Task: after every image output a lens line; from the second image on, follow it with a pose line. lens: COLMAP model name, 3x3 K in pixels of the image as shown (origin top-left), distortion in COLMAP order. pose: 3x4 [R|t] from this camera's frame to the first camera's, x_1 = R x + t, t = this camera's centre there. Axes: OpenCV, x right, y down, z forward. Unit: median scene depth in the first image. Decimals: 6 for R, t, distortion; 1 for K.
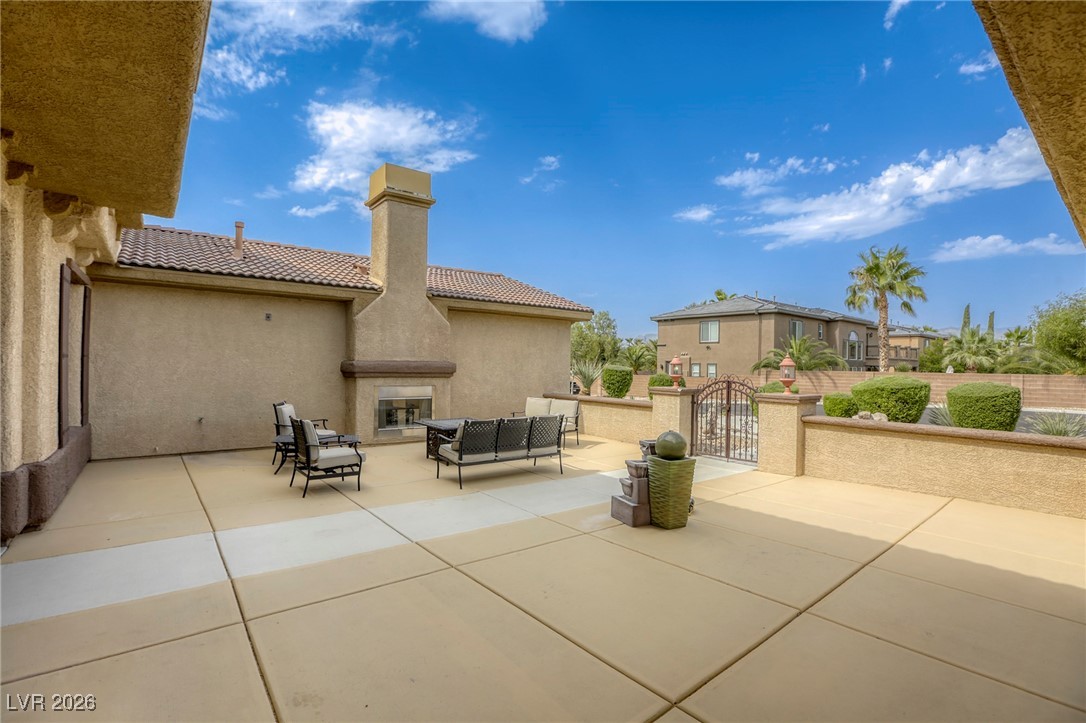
lens RADIAL K [[502.4, 0, 530.7], [0, 502.4, 364.9], [0, 0, 1]] dist [-0.042545, 0.015590]
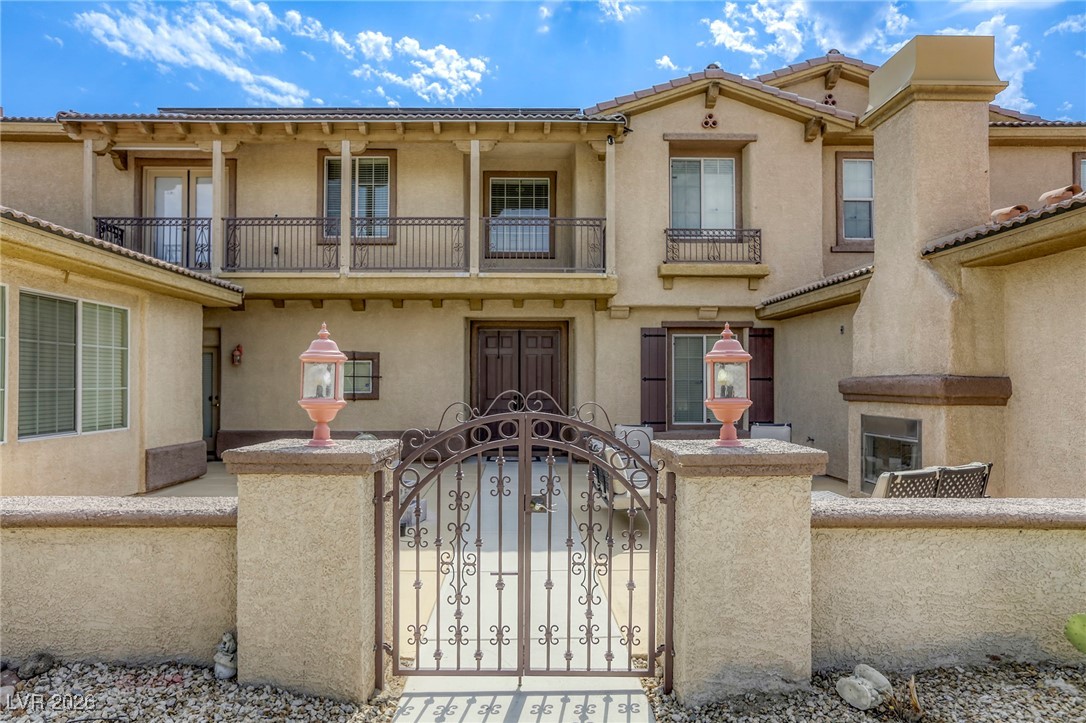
lens RADIAL K [[656.7, 0, 521.2], [0, 656.7, 381.2], [0, 0, 1]] dist [-0.001227, 0.000580]
pose [[-0.579484, -0.021378, -0.814703, 0.655092], [-0.013441, 0.999771, -0.016674, 0.018123], [0.814873, 0.001288, -0.579639, 1.094796]]
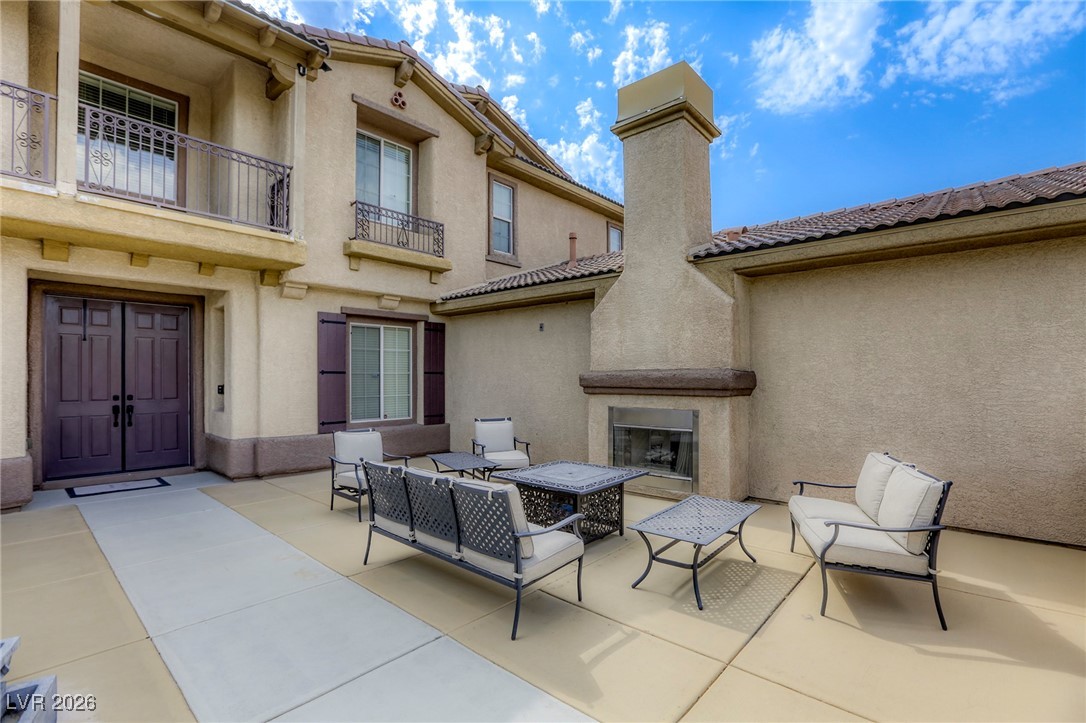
lens RADIAL K [[499.3, 0, 536.5], [0, 499.3, 375.0], [0, 0, 1]] dist [-0.036313, 0.010172]
pose [[0.205227, -0.021580, -0.978477, 0.347758], [0.002376, 0.999765, -0.021551, 0.012622], [0.978712, 0.002098, 0.205230, 0.721674]]
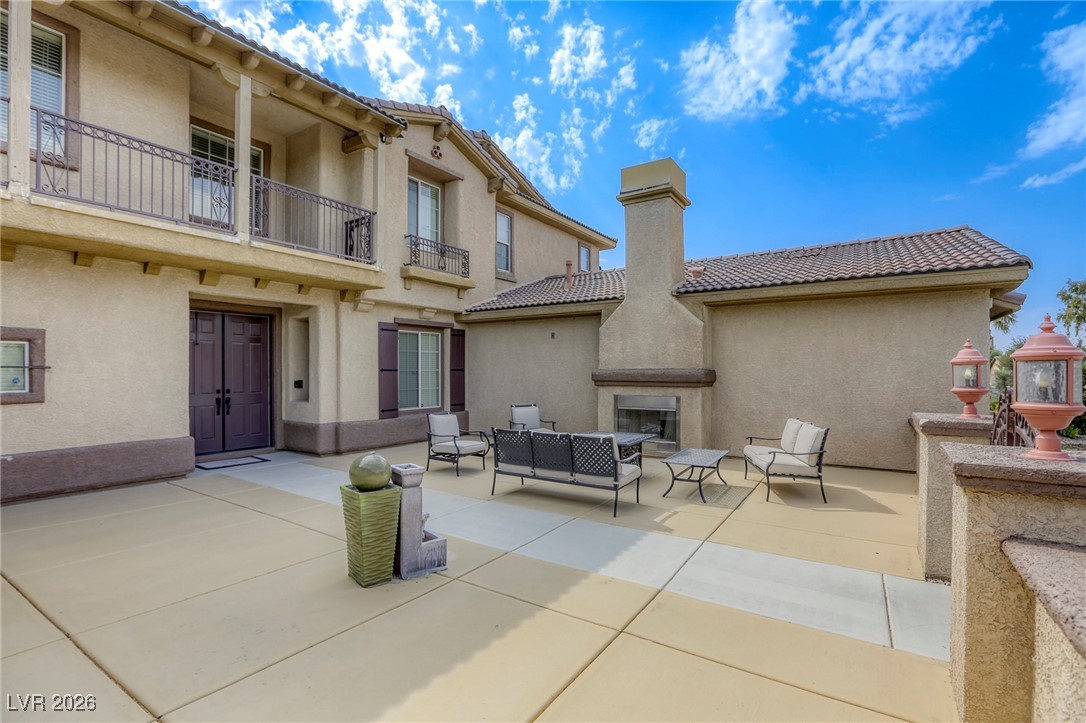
lens RADIAL K [[499.3, 0, 536.5], [0, 499.3, 375.0], [0, 0, 1]] dist [-0.036313, 0.010172]
pose [[0.333715, -0.008905, -0.942632, 0.557464], [0.005693, 0.999956, -0.007431, 0.008970], [0.942657, -0.002887, 0.333751, 0.495280]]
